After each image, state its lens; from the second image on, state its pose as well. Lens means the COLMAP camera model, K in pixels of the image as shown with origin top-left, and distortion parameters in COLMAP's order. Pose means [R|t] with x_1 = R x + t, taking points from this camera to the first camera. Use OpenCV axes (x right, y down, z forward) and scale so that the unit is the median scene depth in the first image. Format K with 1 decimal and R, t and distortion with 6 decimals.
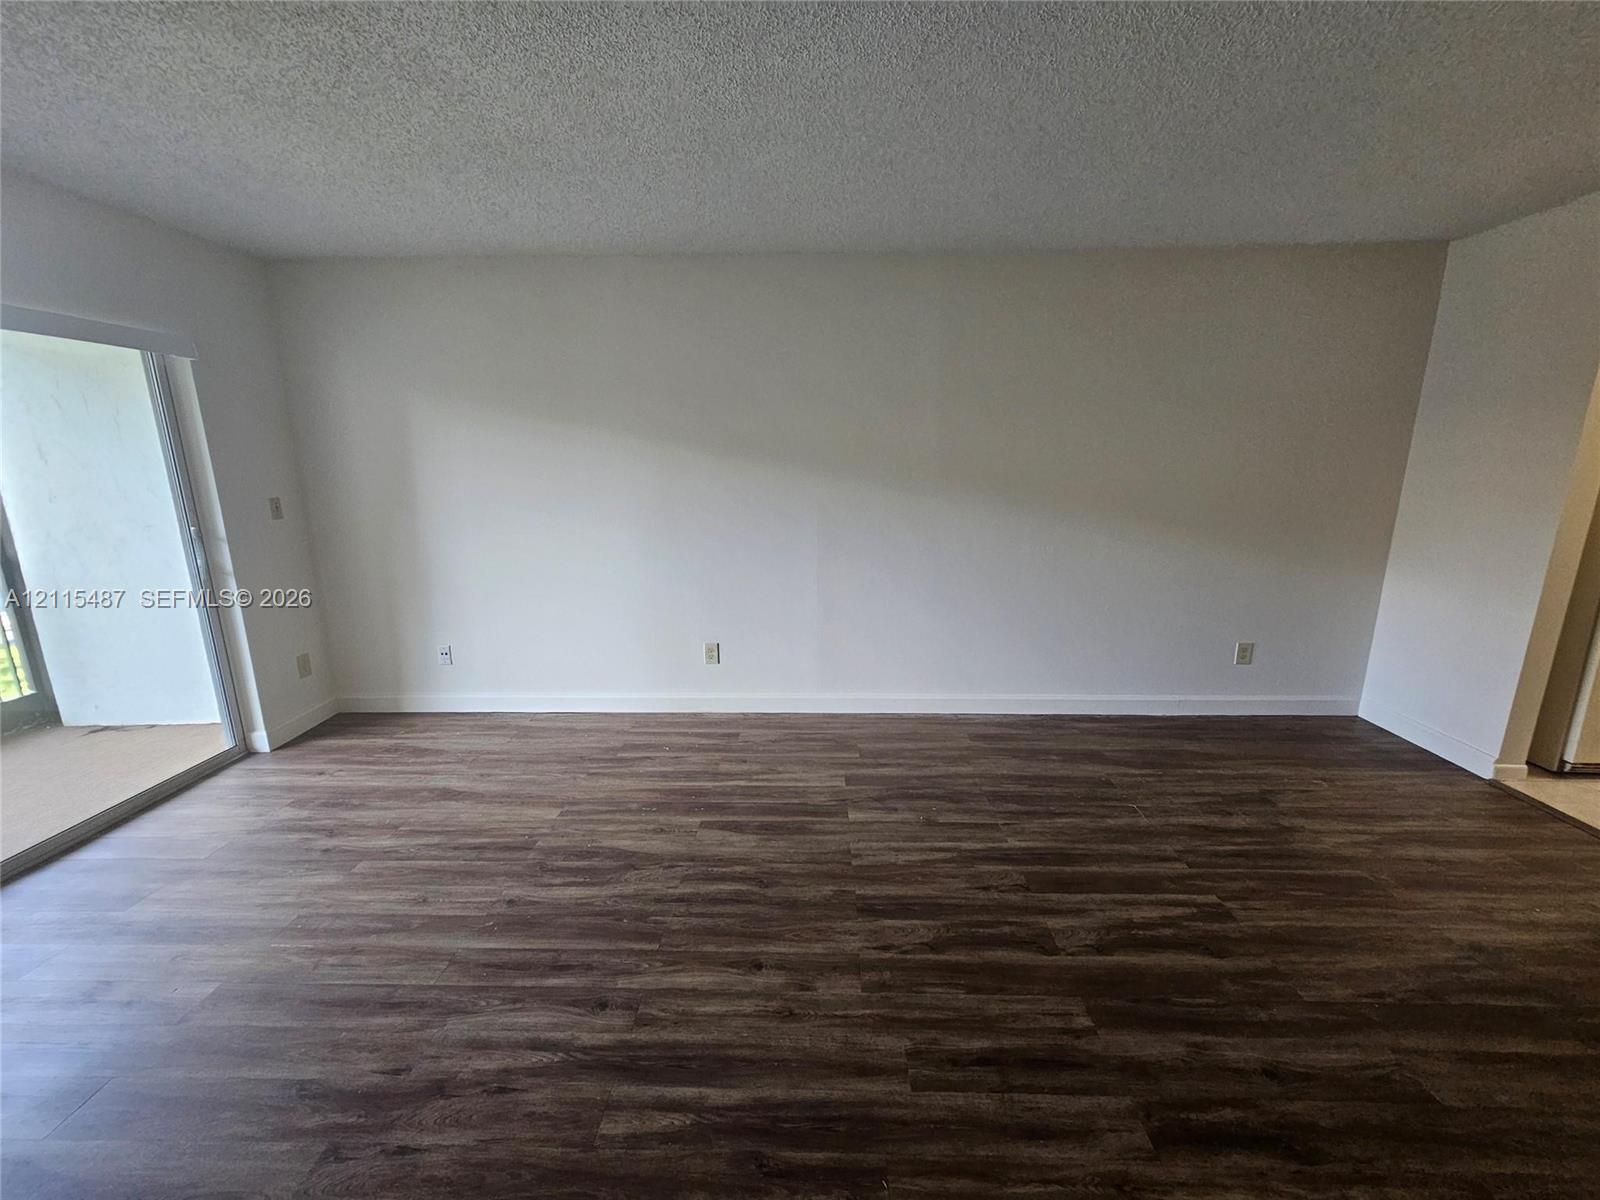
lens RADIAL K [[657.6, 0, 800.0], [0, 657.6, 600.0], [0, 0, 1]] dist [-0.001175, 0.000614]
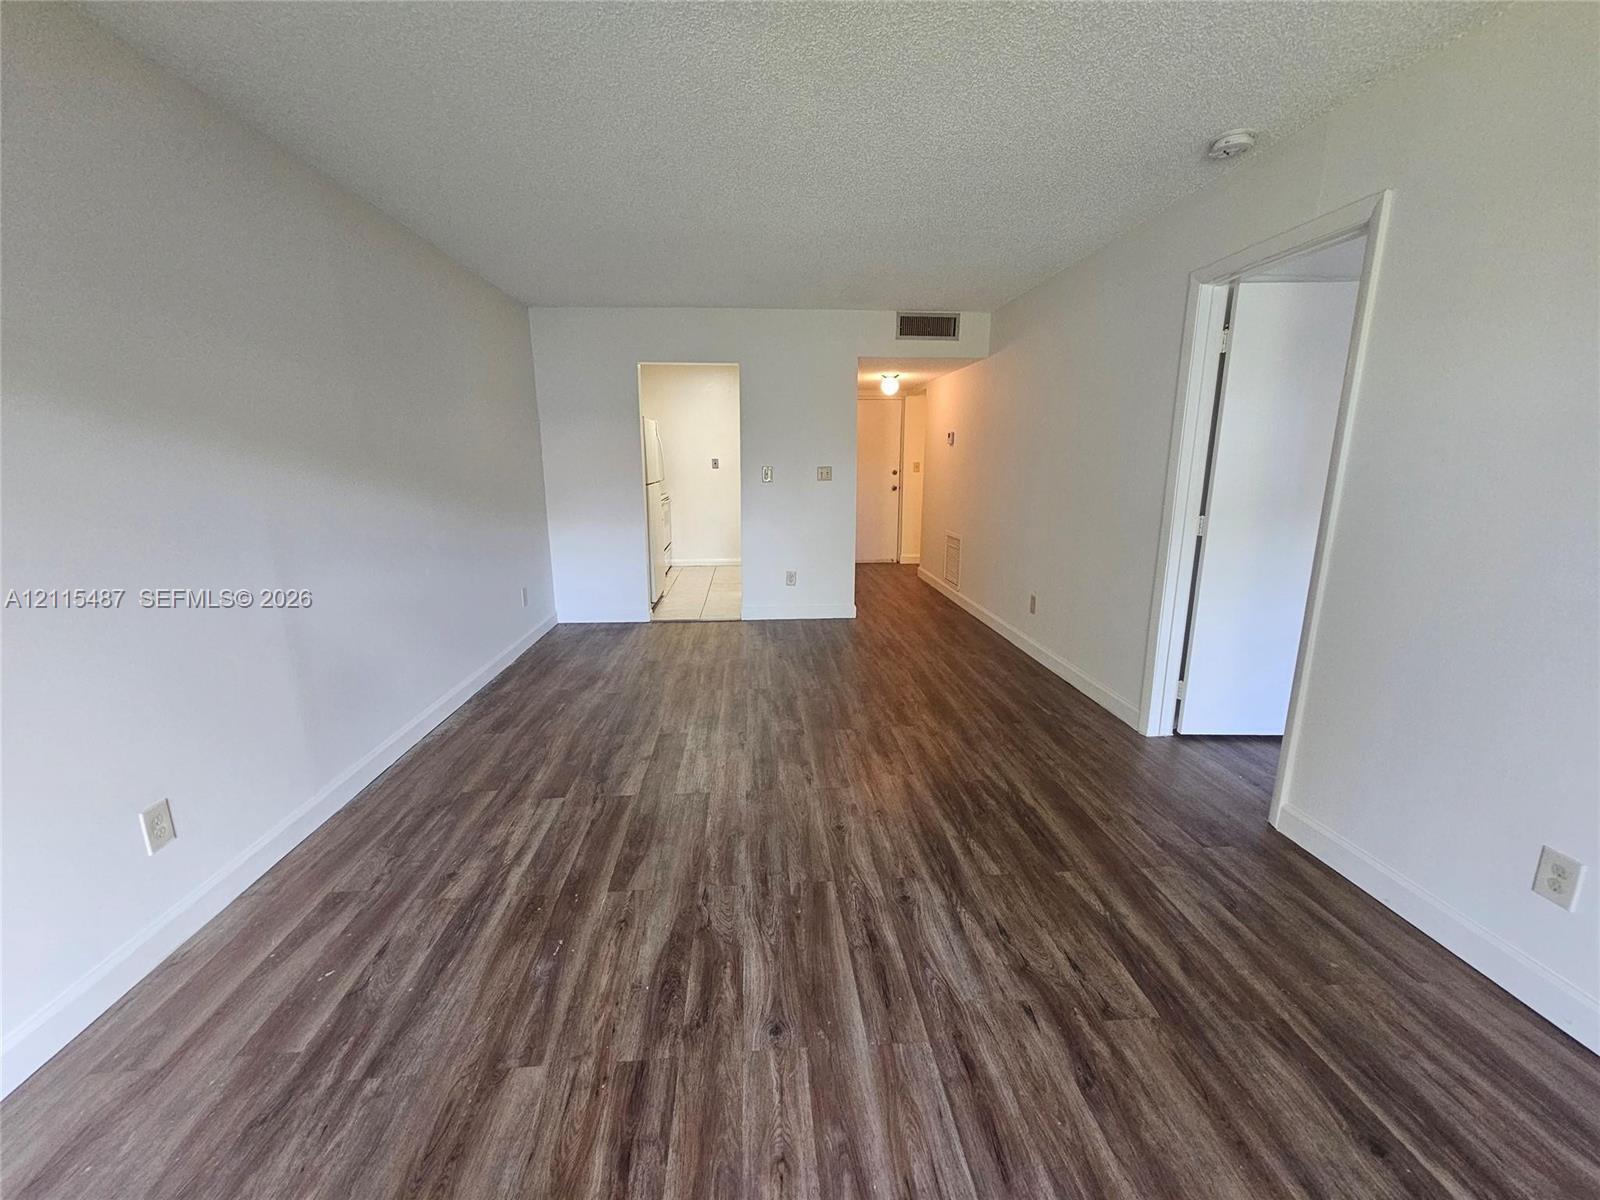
lens RADIAL K [[657.6, 0, 800.0], [0, 657.6, 600.0], [0, 0, 1]] dist [-0.001175, 0.000614]
pose [[-0.103327, -0.204632, 0.973370, -1.054016], [0.217438, 0.950291, 0.222862, -0.137555], [-0.970590, 0.234675, -0.053696, 0.917600]]
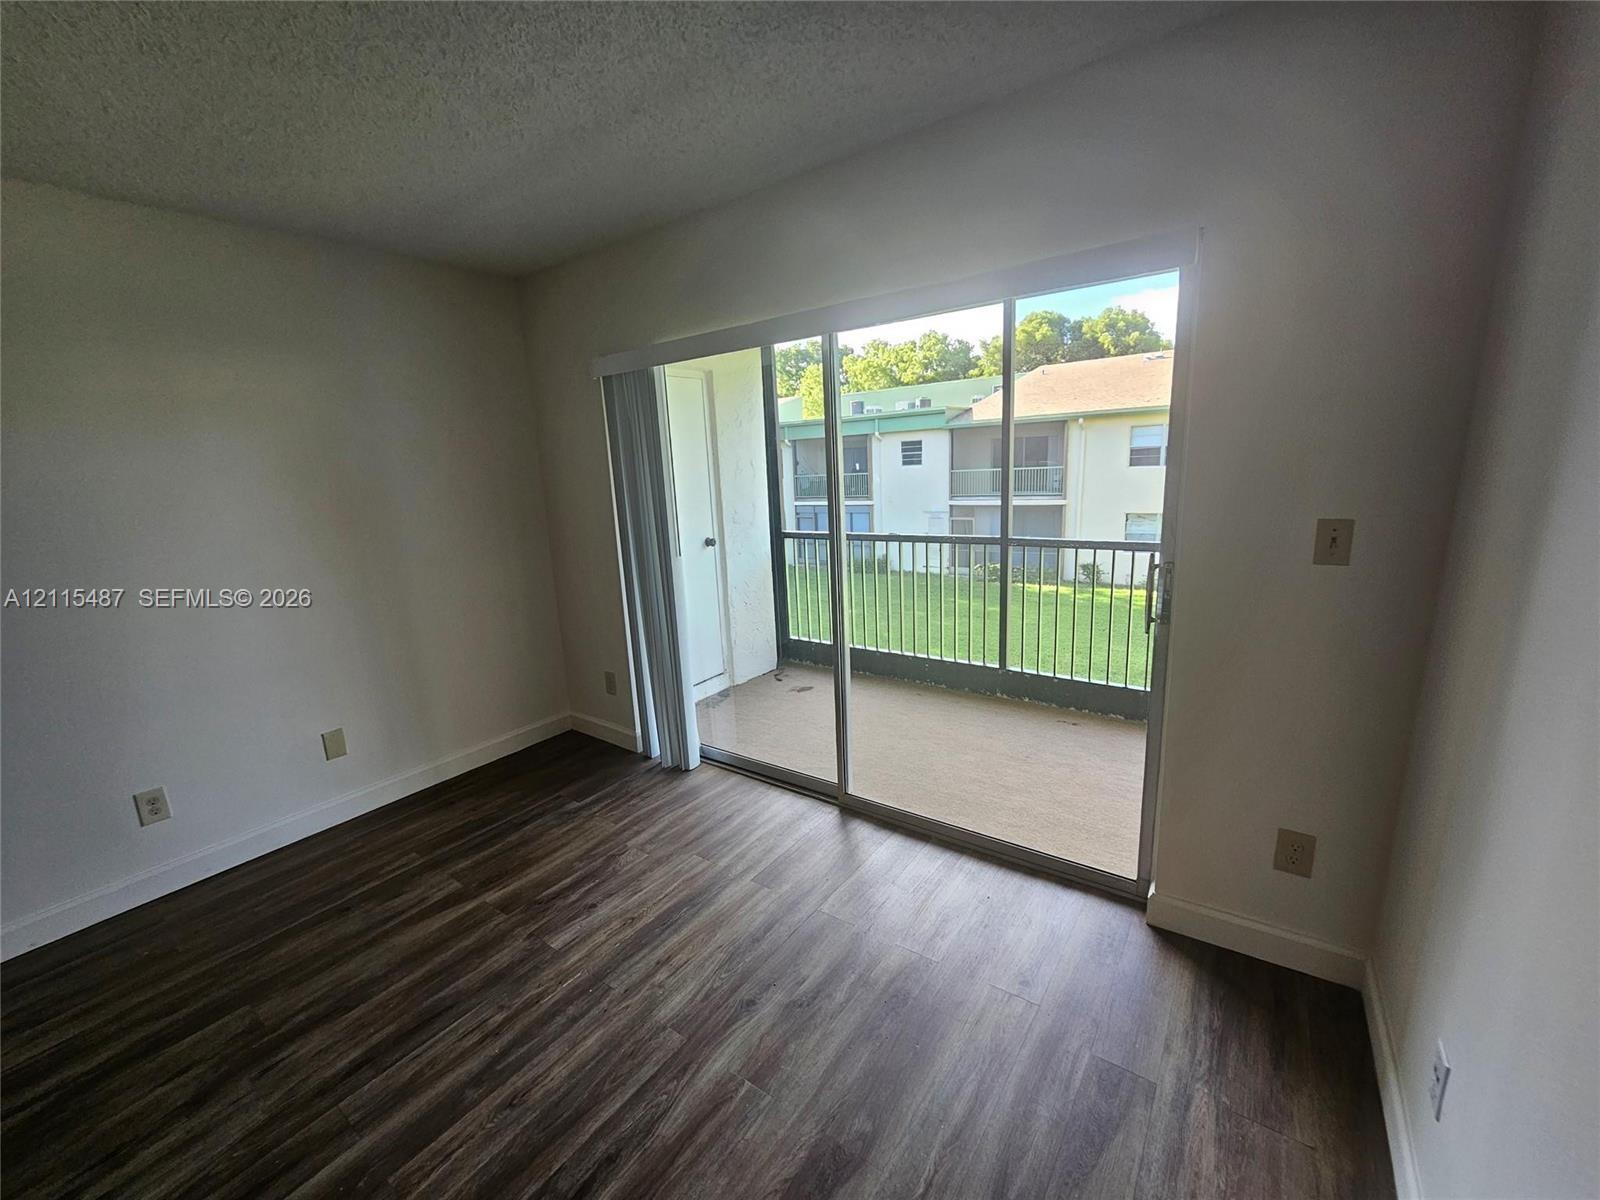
lens RADIAL K [[657.6, 0, 800.0], [0, 657.6, 600.0], [0, 0, 1]] dist [-0.001175, 0.000614]
pose [[-0.560003, 0.203386, -0.803138, -0.292821], [-0.129697, 0.935926, 0.327446, -0.330634], [0.818276, 0.287536, -0.497743, 1.479649]]
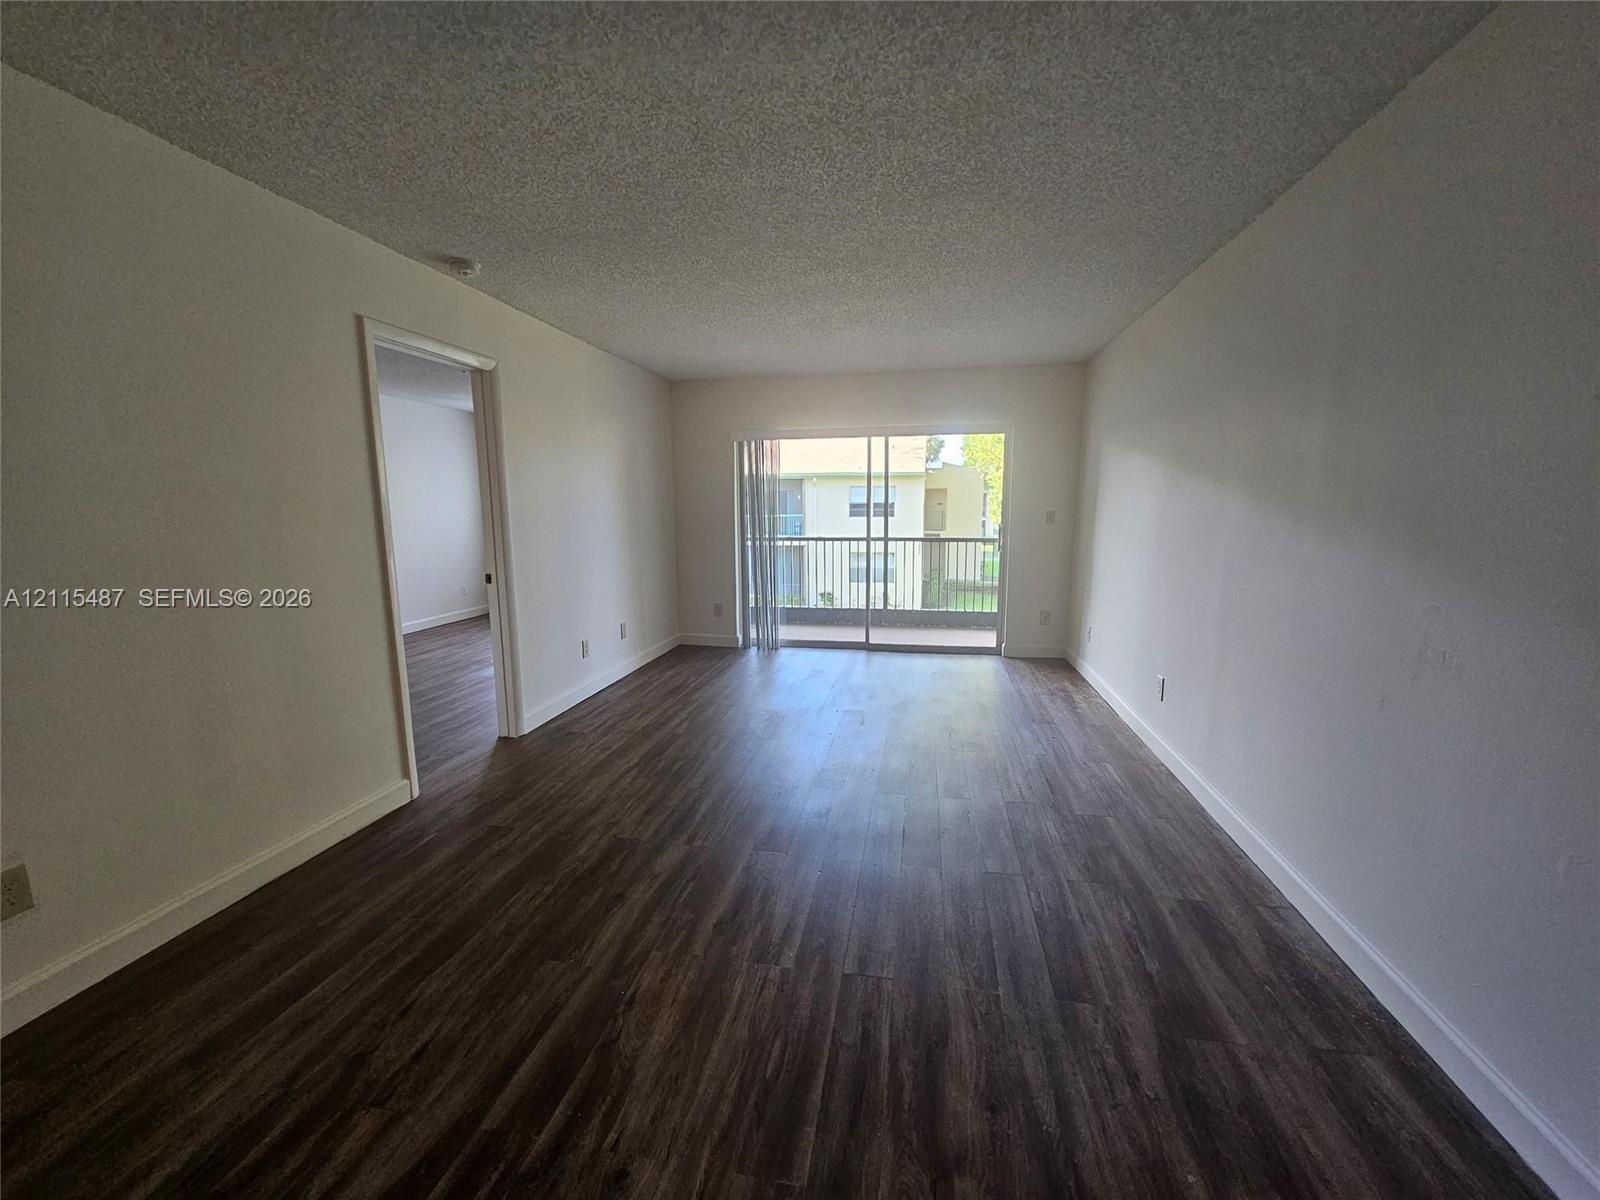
lens RADIAL K [[657.6, 0, 800.0], [0, 657.6, 600.0], [0, 0, 1]] dist [-0.001175, 0.000614]
pose [[-0.157226, 0.149860, -0.976126, 1.418764], [-0.206084, 0.961680, 0.180836, -0.172438], [0.965821, 0.229596, -0.120317, 1.018652]]
